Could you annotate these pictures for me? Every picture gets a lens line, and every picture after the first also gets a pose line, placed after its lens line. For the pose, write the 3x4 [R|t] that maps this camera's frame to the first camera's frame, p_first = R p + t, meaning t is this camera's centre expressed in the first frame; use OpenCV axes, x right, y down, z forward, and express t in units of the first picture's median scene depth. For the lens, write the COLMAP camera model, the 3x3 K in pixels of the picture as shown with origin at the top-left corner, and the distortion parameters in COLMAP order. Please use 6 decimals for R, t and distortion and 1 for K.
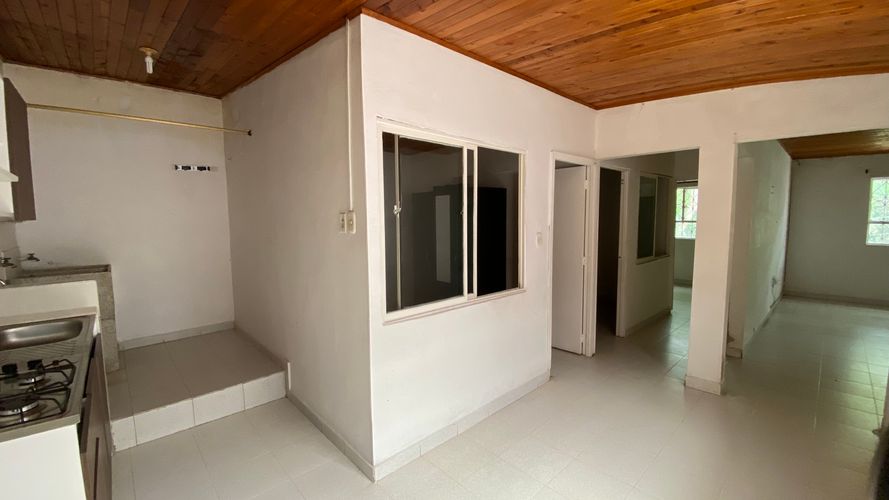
lens RADIAL K [[362.0, 0, 439.0], [0, 362.0, 247.3], [0, 0, 1]] dist [0.001473, -0.000037]
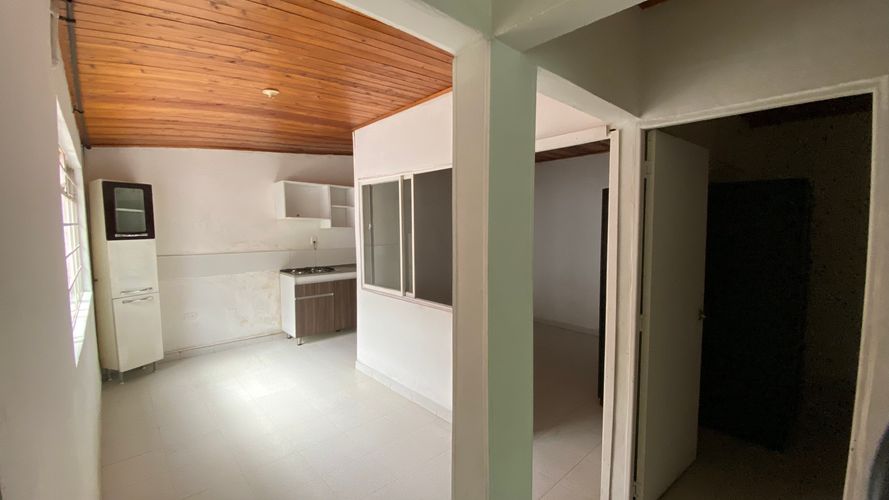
lens RADIAL K [[362.0, 0, 439.0], [0, 362.0, 247.3], [0, 0, 1]] dist [0.001473, -0.000037]
pose [[-0.006282, 0.066918, -0.997739, 1.370710], [-0.074834, 0.994929, 0.067201, -0.124912], [0.997176, 0.075087, -0.001243, 1.127392]]
